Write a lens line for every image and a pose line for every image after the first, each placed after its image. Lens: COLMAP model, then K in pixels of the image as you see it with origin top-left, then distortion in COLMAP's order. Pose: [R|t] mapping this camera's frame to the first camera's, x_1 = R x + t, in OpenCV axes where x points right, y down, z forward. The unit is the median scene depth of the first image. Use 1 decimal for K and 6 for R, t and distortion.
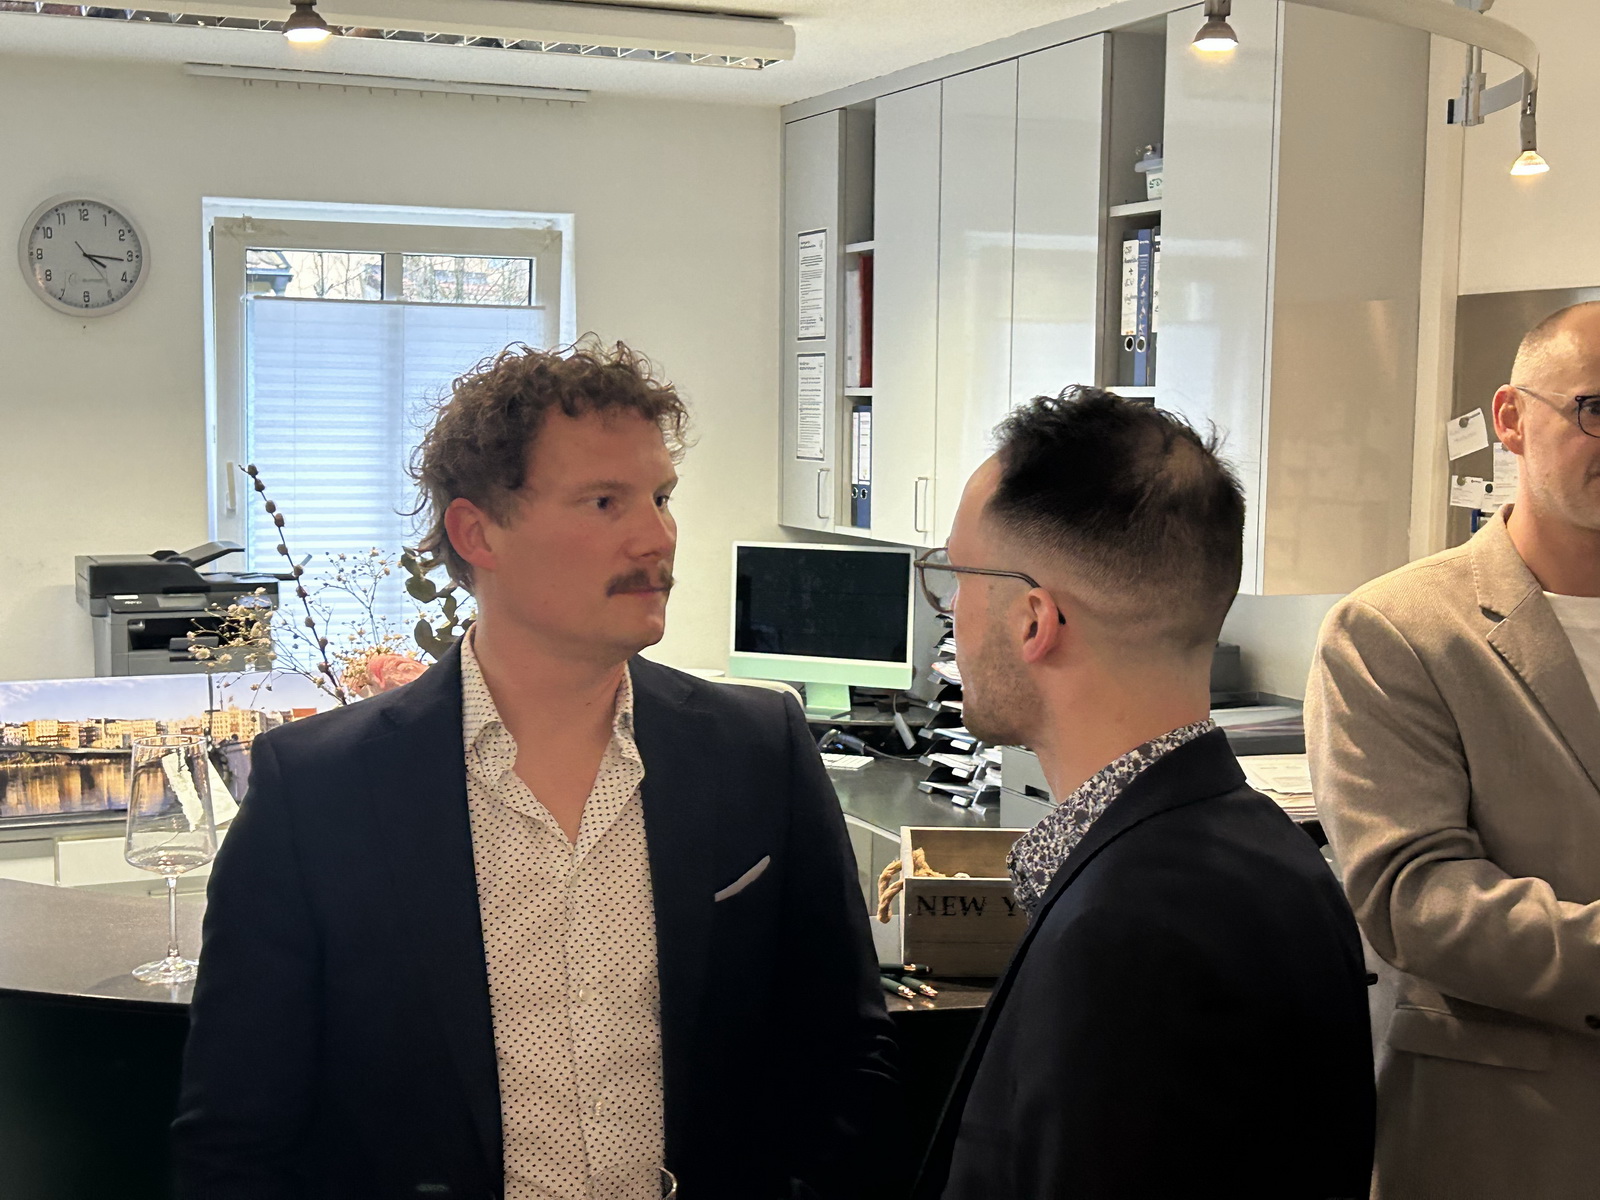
lens RADIAL K [[2166.3, 0, 793.6], [0, 2166.3, 603.8], [0, 0, 1]] dist [0.093130, 0.000000]
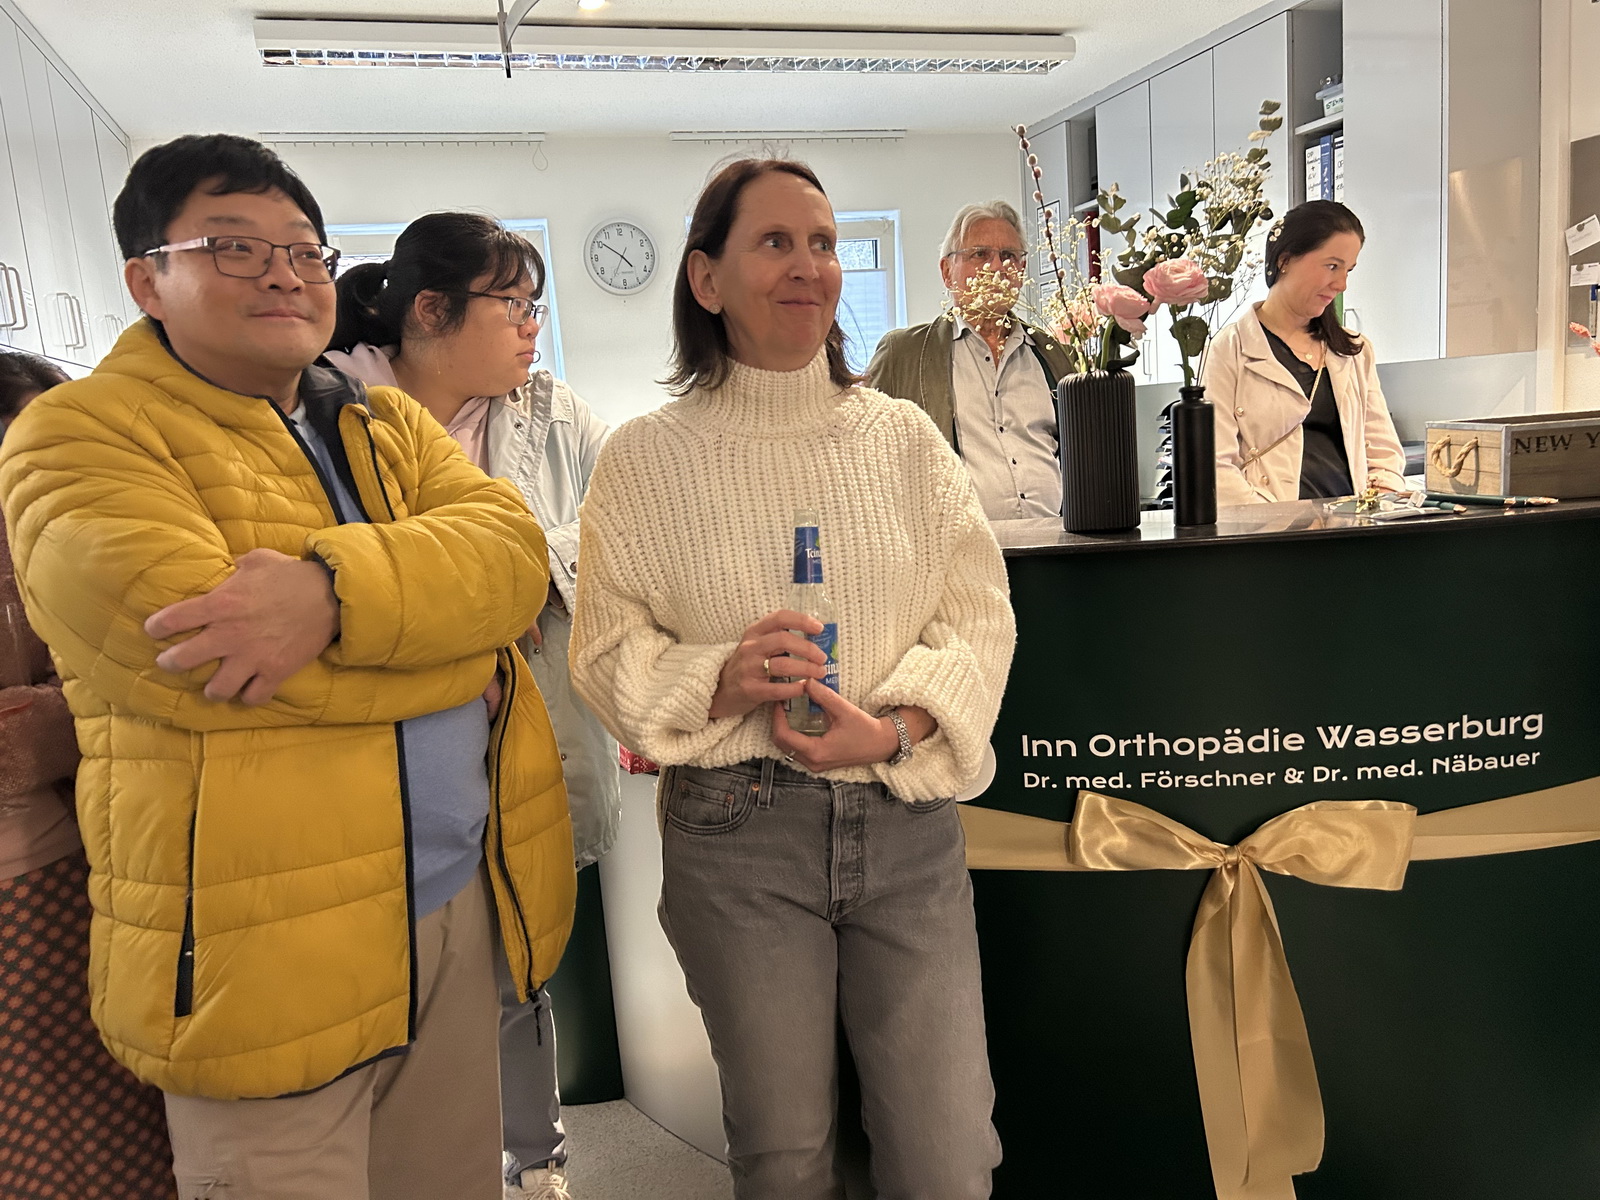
lens RADIAL K [[1206.0, 0, 796.9], [0, 1206.0, 594.1], [0, 0, 1]] dist [0.014041, -0.019438]
pose [[0.991475, -0.073616, -0.107507, -0.134621], [0.079865, 0.995286, 0.055028, 0.068635], [0.102950, -0.063145, 0.992680, 0.101911]]
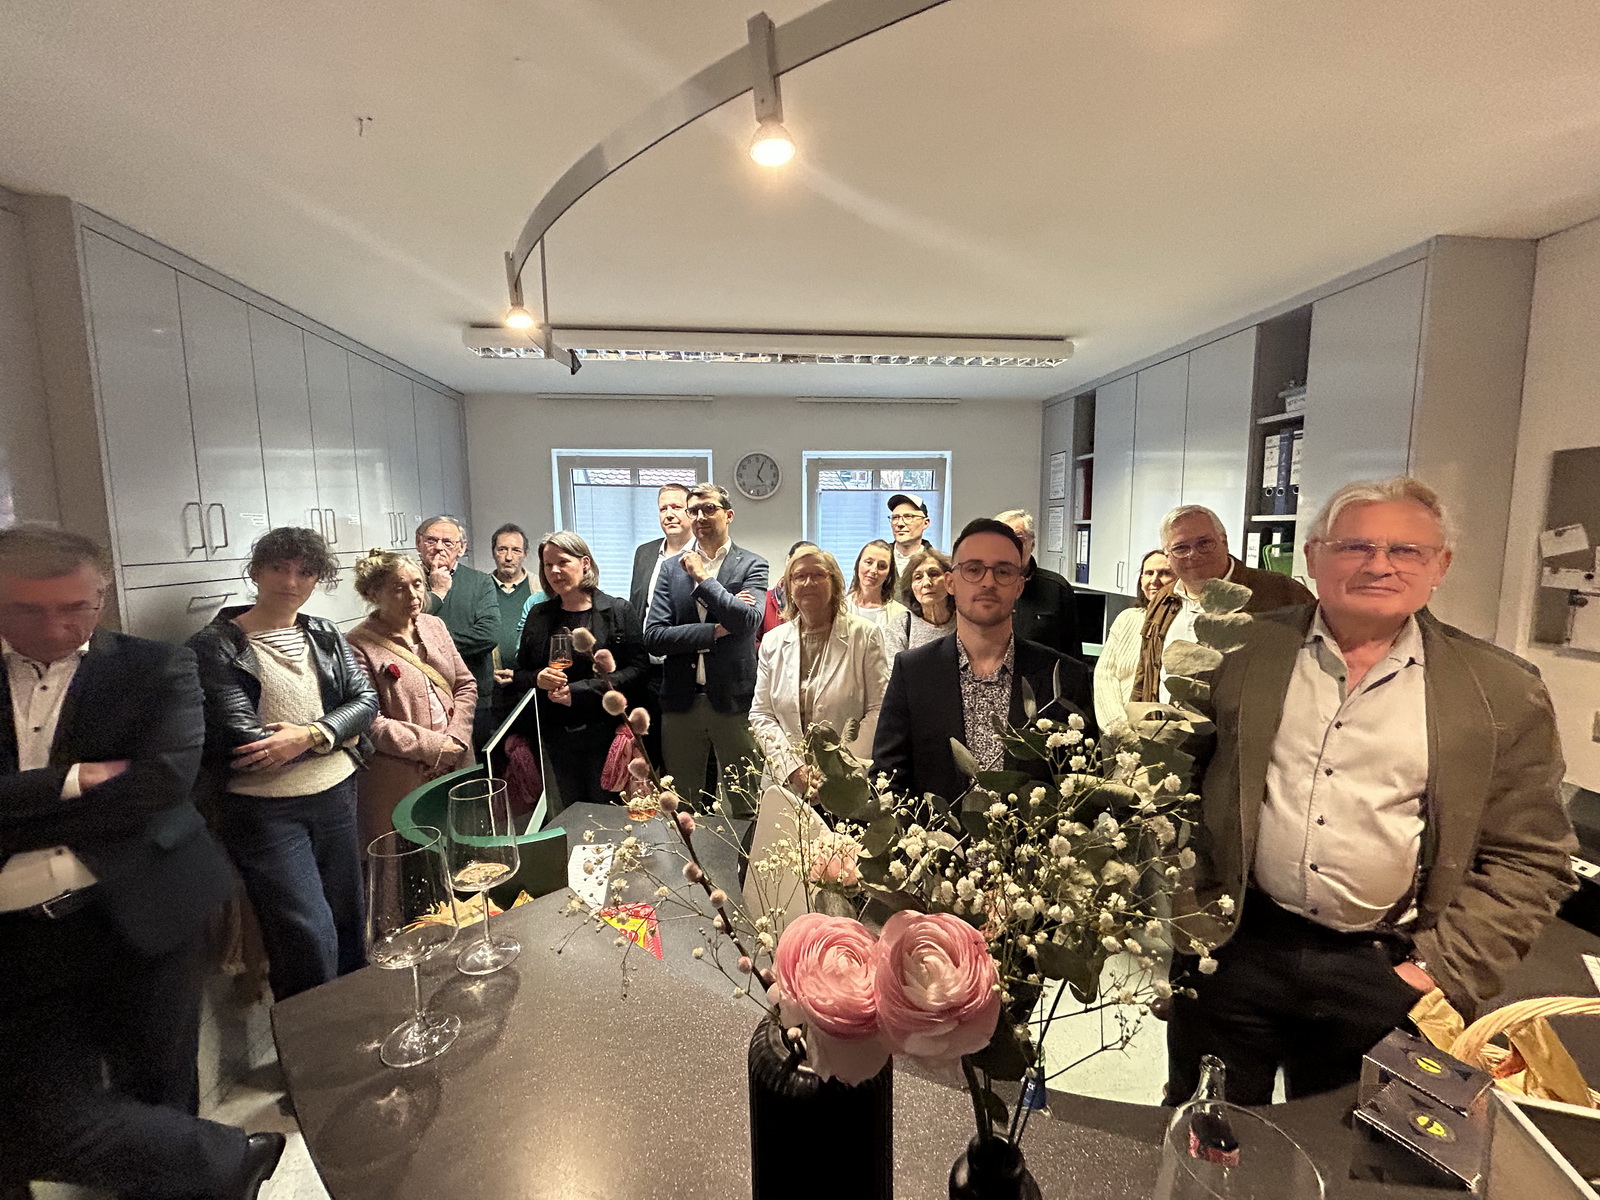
lens RADIAL K [[653.1, 0, 791.5], [0, 653.1, 593.9], [0, 0, 1]] dist [0.000169, 0.001205]
pose [[0.950113, 0.014656, -0.311562, -0.056271], [-0.013244, 0.999890, 0.006646, -0.031977], [0.311625, -0.002188, 0.950203, 0.349380]]
